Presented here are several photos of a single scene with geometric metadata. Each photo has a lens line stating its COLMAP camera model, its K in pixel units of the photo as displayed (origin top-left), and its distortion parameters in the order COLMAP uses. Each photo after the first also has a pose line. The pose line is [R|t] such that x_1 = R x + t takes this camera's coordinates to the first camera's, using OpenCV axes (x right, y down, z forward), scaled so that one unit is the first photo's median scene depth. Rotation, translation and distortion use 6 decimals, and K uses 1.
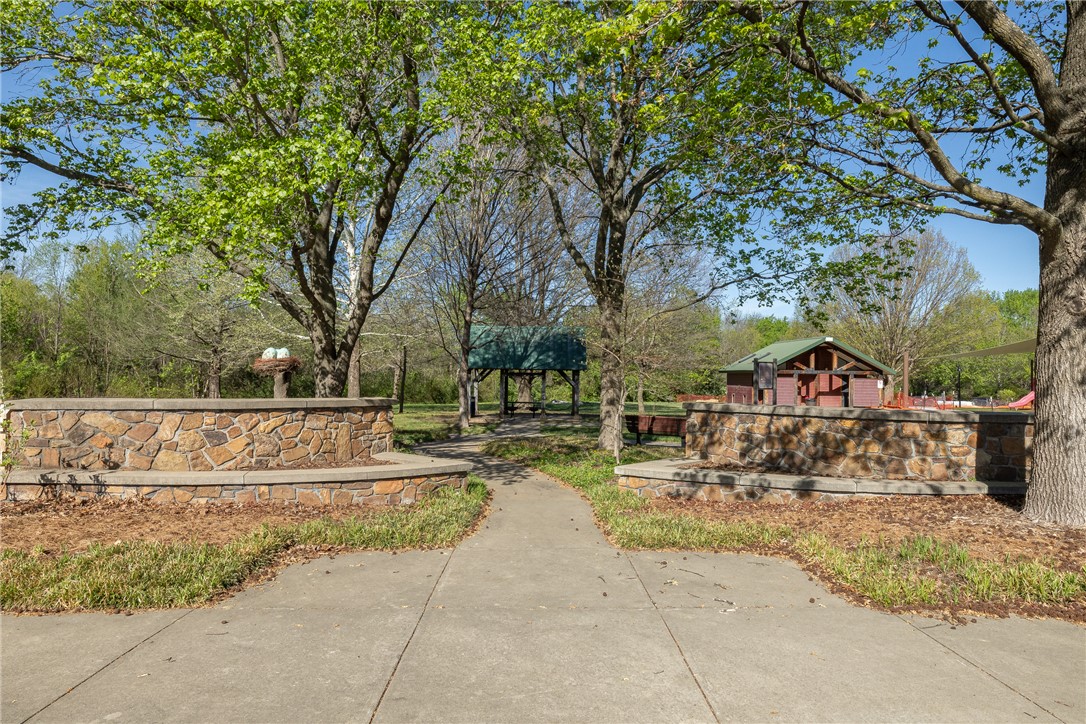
lens RADIAL K [[640.8, 0, 543.3], [0, 640.8, 365.2], [0, 0, 1]] dist [-0.005591, 0.001990]
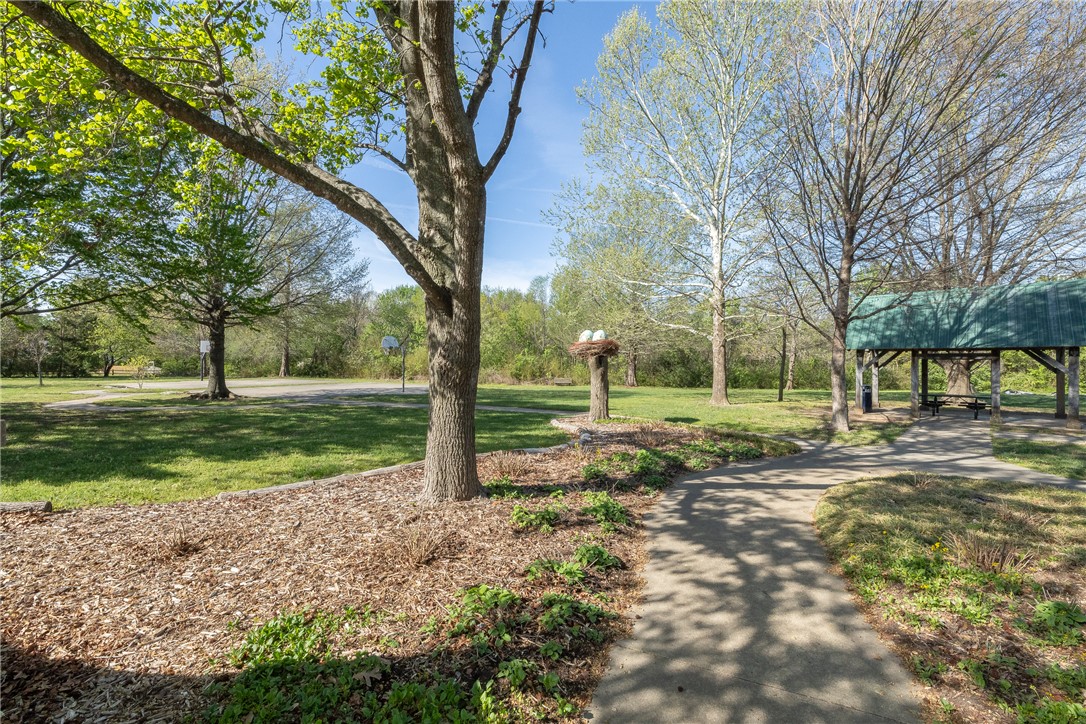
lens RADIAL K [[462.6, 0, 532.4], [0, 462.6, 358.3], [0, 0, 1]] dist [0.001854, 0.000397]
pose [[0.713707, -0.015326, -0.700276, -0.005700], [0.017537, 0.999838, -0.004008, 0.010491], [0.700224, -0.009420, 0.713861, 0.313958]]
